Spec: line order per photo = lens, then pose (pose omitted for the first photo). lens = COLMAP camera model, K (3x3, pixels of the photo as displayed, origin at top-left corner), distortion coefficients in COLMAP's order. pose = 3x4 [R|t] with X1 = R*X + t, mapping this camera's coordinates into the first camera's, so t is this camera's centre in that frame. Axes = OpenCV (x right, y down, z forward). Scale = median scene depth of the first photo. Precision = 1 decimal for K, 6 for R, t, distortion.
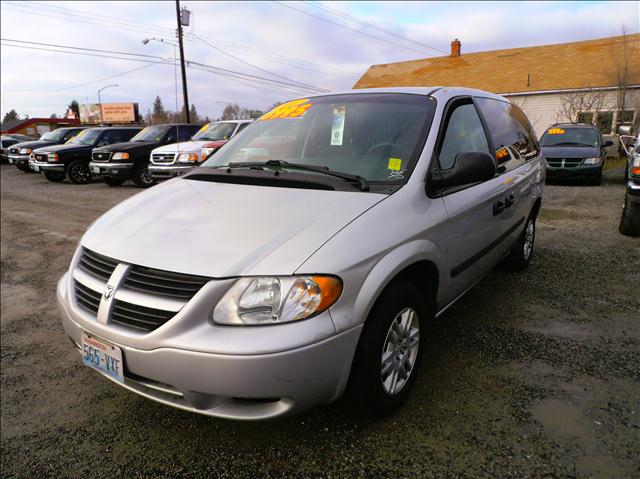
lens RADIAL K [[423.7, 0, 320.0], [0, 423.7, 239.5], [0, 0, 1]] dist [-0.003749, -0.000173]
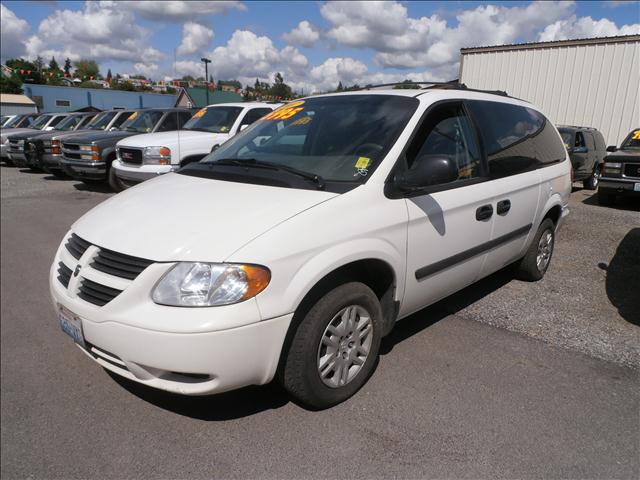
lens RADIAL K [[423.7, 0, 320.0], [0, 423.7, 240.0], [0, 0, 1]] dist [-0.003749, -0.000173]
pose [[0.990214, 0.052029, -0.129494, 0.277572], [-0.052175, 0.998635, 0.002261, 0.009046], [0.129435, 0.004517, 0.991578, -0.037798]]
